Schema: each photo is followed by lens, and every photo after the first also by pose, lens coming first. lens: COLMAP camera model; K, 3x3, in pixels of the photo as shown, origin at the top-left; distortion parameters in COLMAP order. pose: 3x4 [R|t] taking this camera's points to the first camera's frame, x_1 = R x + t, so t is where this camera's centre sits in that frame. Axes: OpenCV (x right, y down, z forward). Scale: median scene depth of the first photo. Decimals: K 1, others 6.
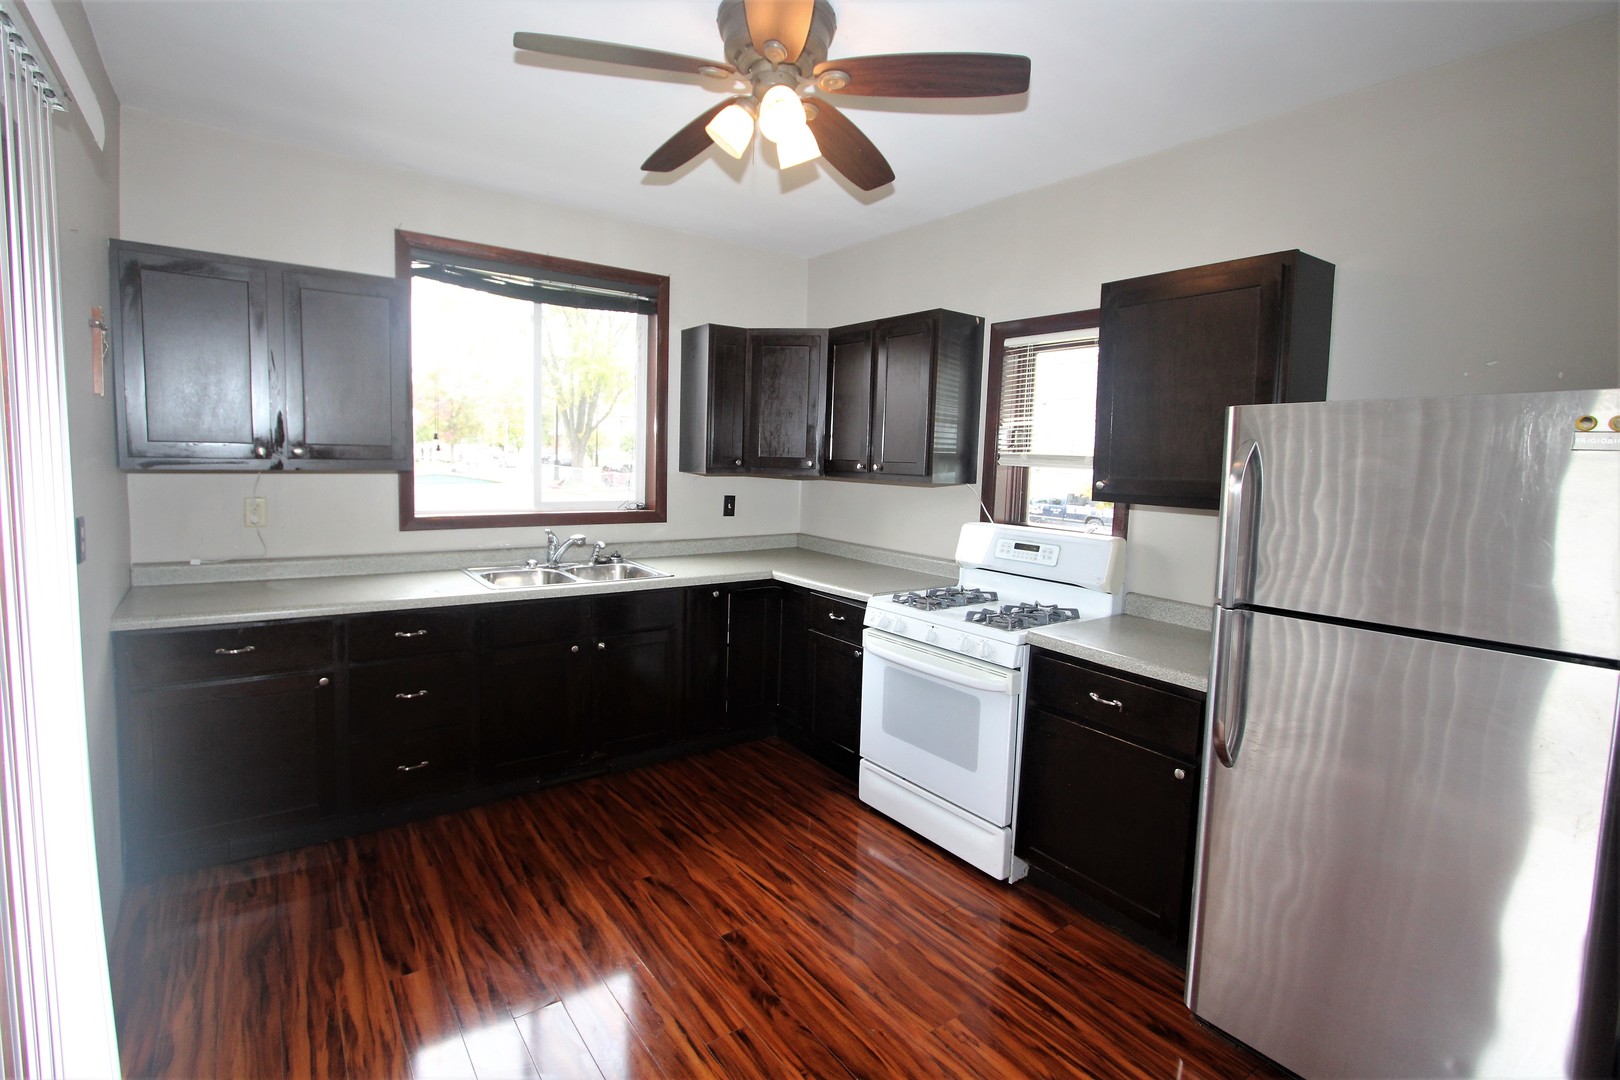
lens RADIAL K [[745.0, 0, 781.7], [0, 745.0, 513.5], [0, 0, 1]] dist [-0.013629, 0.000203]
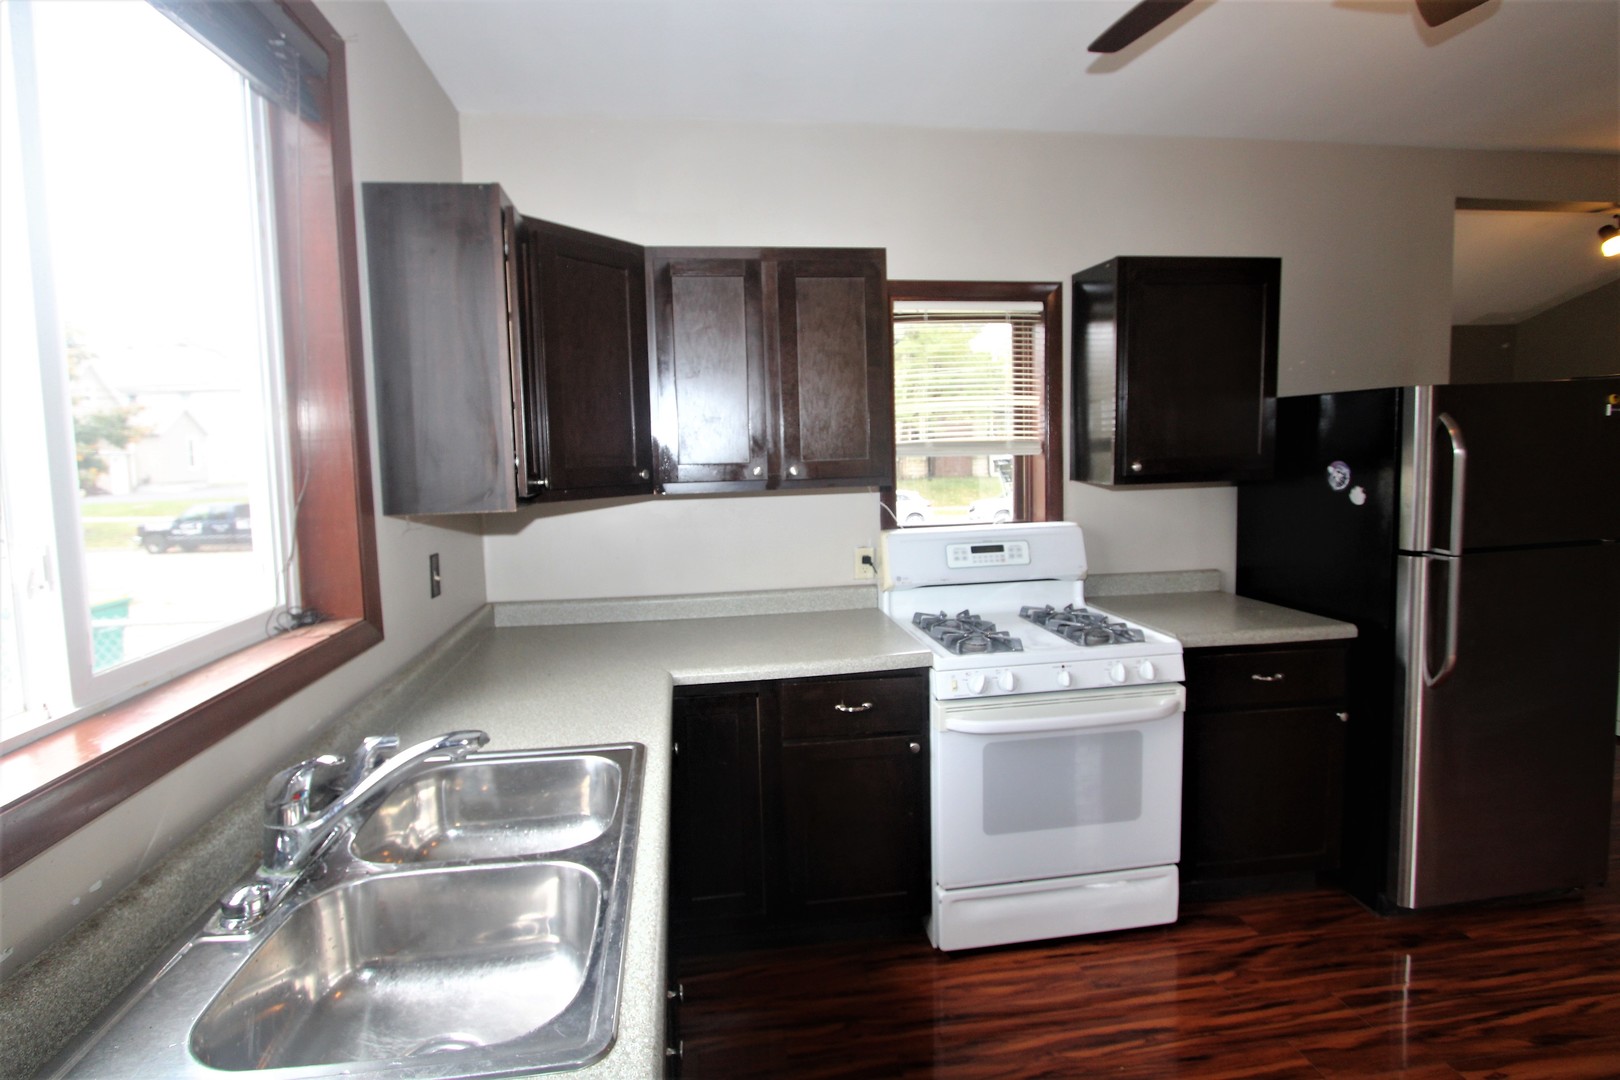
lens RADIAL K [[751.5, 0, 791.6], [0, 751.5, 509.6], [0, 0, 1]] dist [-0.020050, 0.005675]
pose [[0.468726, -0.107640, 0.876761, -0.546285], [0.113458, 0.991663, 0.061090, -0.080592], [-0.876027, 0.070841, 0.477030, 0.807413]]
